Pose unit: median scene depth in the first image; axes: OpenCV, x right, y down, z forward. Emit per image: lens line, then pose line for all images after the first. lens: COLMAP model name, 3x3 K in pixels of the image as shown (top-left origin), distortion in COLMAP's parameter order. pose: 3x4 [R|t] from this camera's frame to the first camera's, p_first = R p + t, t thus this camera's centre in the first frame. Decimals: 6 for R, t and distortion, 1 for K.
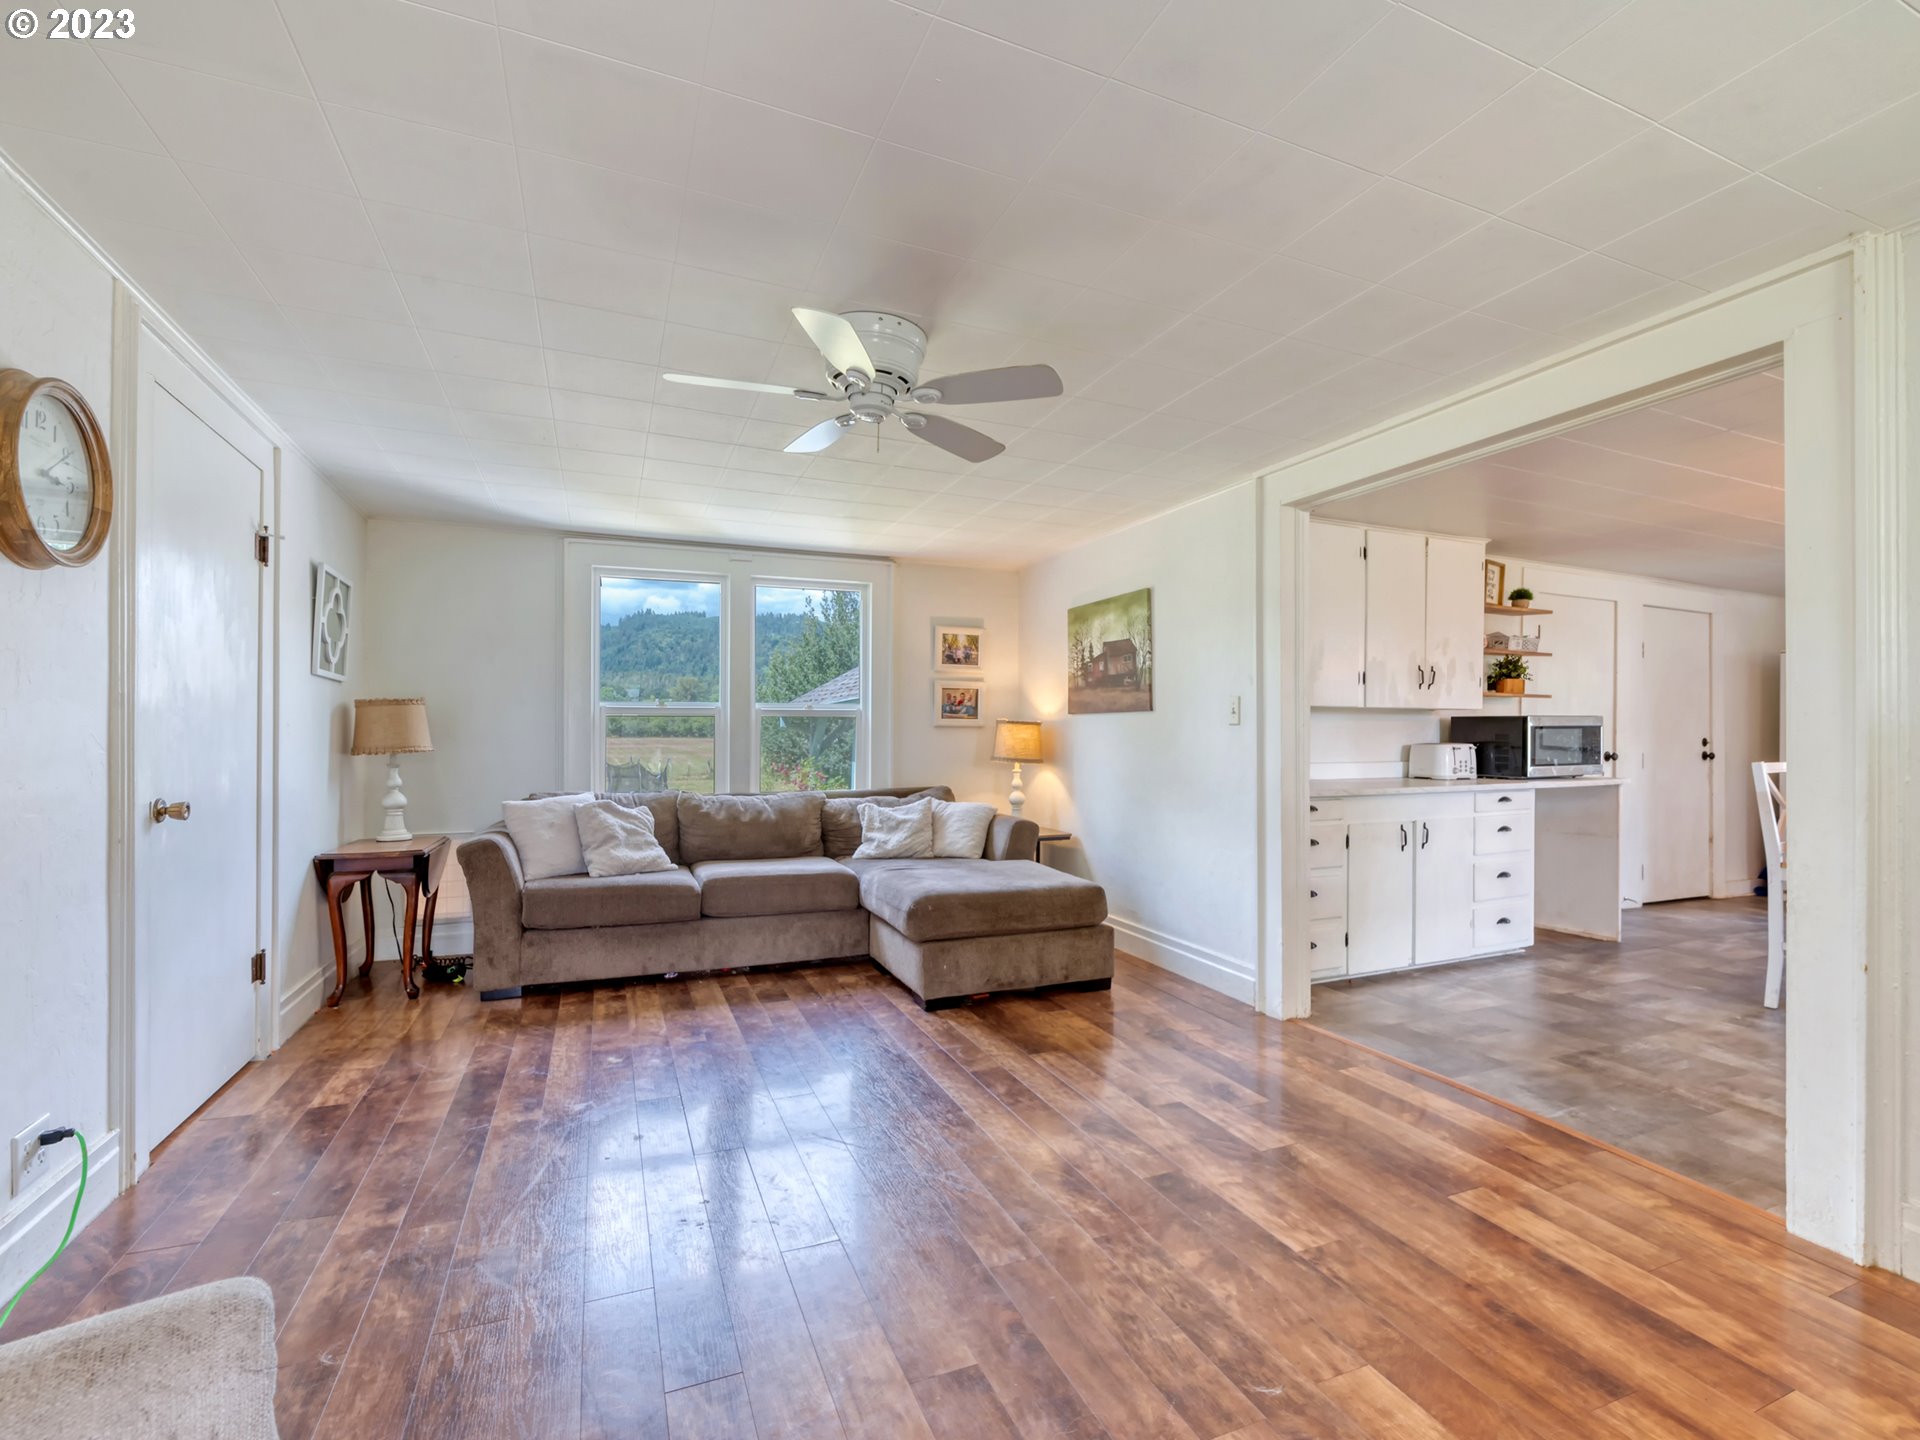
lens RADIAL K [[889.9, 0, 973.6], [0, 889.9, 730.7], [0, 0, 1]] dist [0.000323, -0.003082]
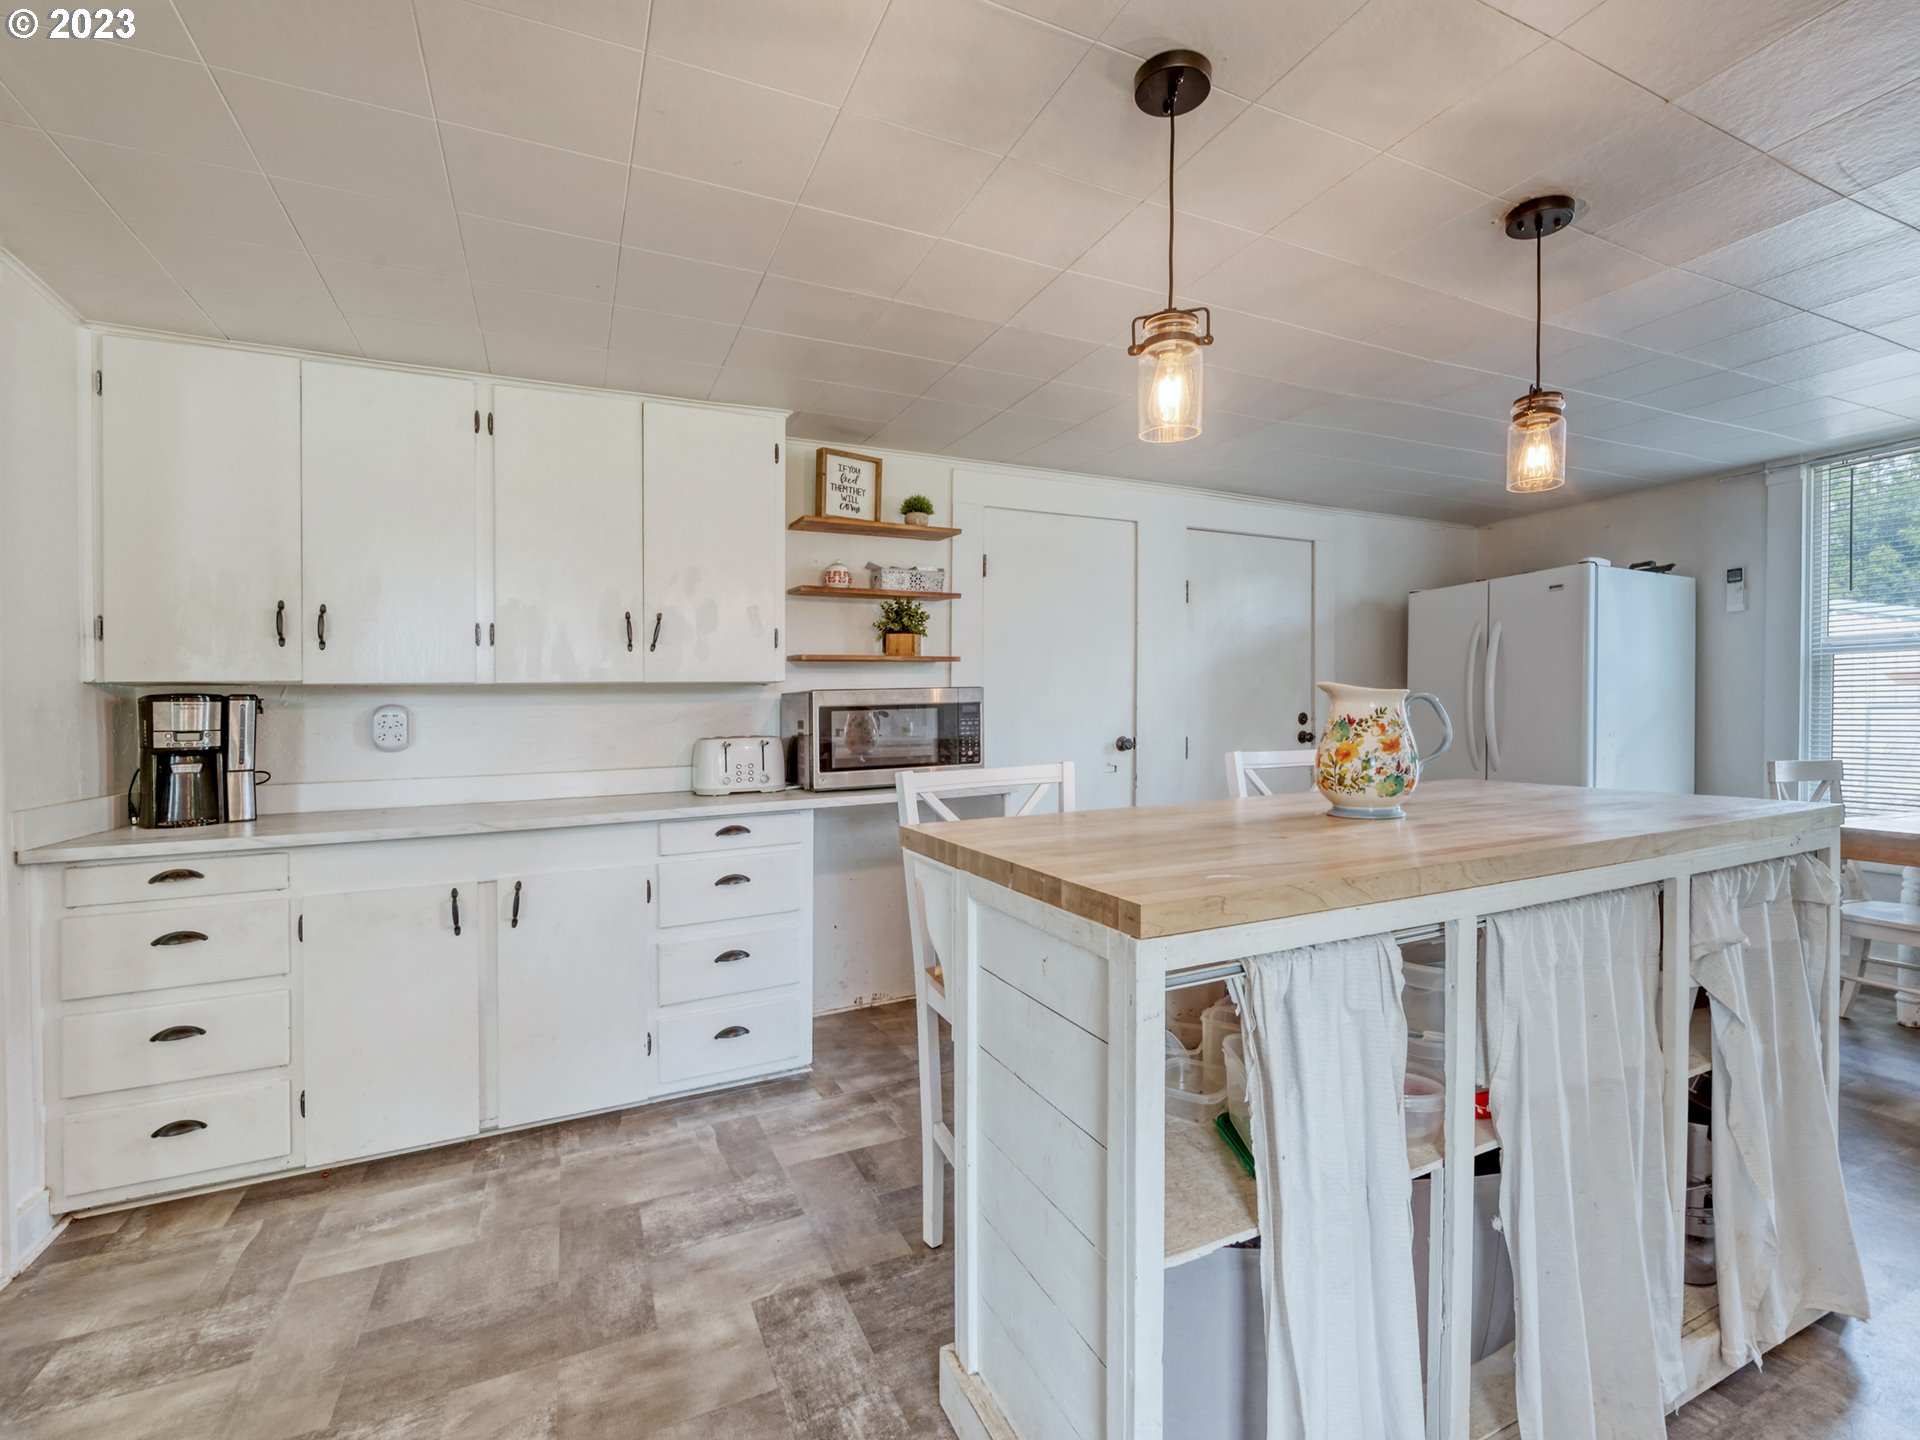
lens RADIAL K [[889.9, 0, 995.8], [0, 889.9, 714.5], [0, 0, 1]] dist [0.000323, -0.003082]
pose [[0.999075, -0.026063, 0.034201, 0.799250], [0.026047, 0.999660, 0.000903, 0.003656], [-0.034212, -0.000011, 0.999415, 0.416029]]
